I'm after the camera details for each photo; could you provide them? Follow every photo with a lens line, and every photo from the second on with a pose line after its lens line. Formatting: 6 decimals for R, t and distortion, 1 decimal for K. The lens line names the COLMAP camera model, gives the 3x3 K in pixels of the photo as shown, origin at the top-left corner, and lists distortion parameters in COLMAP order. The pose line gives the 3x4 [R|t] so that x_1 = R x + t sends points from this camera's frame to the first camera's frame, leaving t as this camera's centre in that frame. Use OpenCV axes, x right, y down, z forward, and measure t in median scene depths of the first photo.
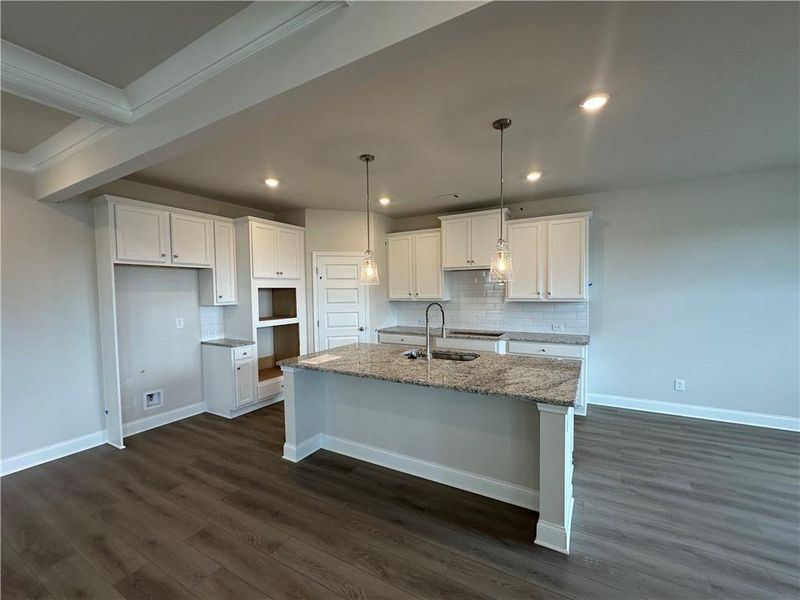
lens RADIAL K [[320.0, 0, 398.1], [0, 320.0, 301.9], [0, 0, 1]] dist [-0.002805, 0.000193]
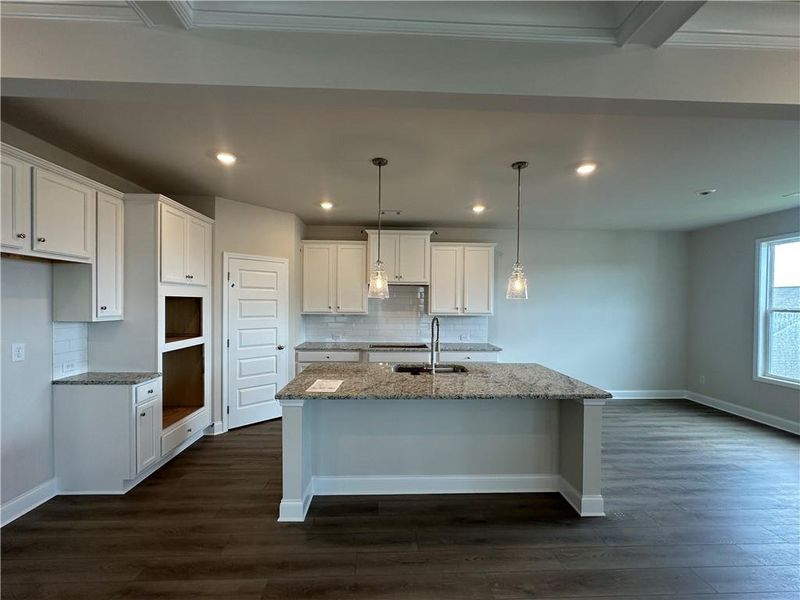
lens RADIAL K [[322.4, 0, 385.4], [0, 322.4, 304.0], [0, 0, 1]] dist [-0.002447, -0.000077]
pose [[0.860269, 0.018531, 0.509503, -0.383753], [-0.002180, 0.999464, -0.032671, -0.004294], [-0.509835, 0.026995, 0.859849, 0.137898]]
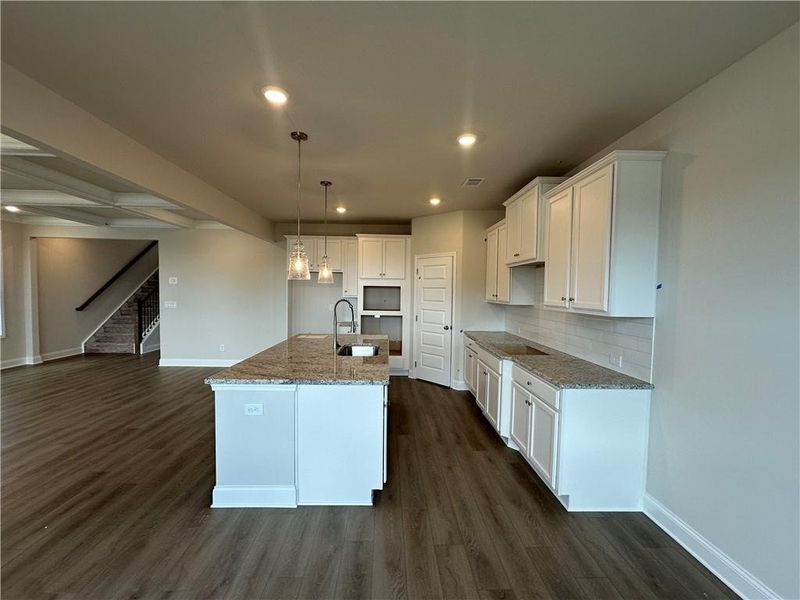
lens RADIAL K [[327.9, 0, 410.2], [0, 327.9, 301.5], [0, 0, 1]] dist [0.014185, 0.000163]
pose [[0.563408, 0.051475, -0.824574, 0.827381], [-0.055429, 0.998164, 0.024438, -0.021596], [0.824317, 0.031937, 0.565226, 0.379946]]
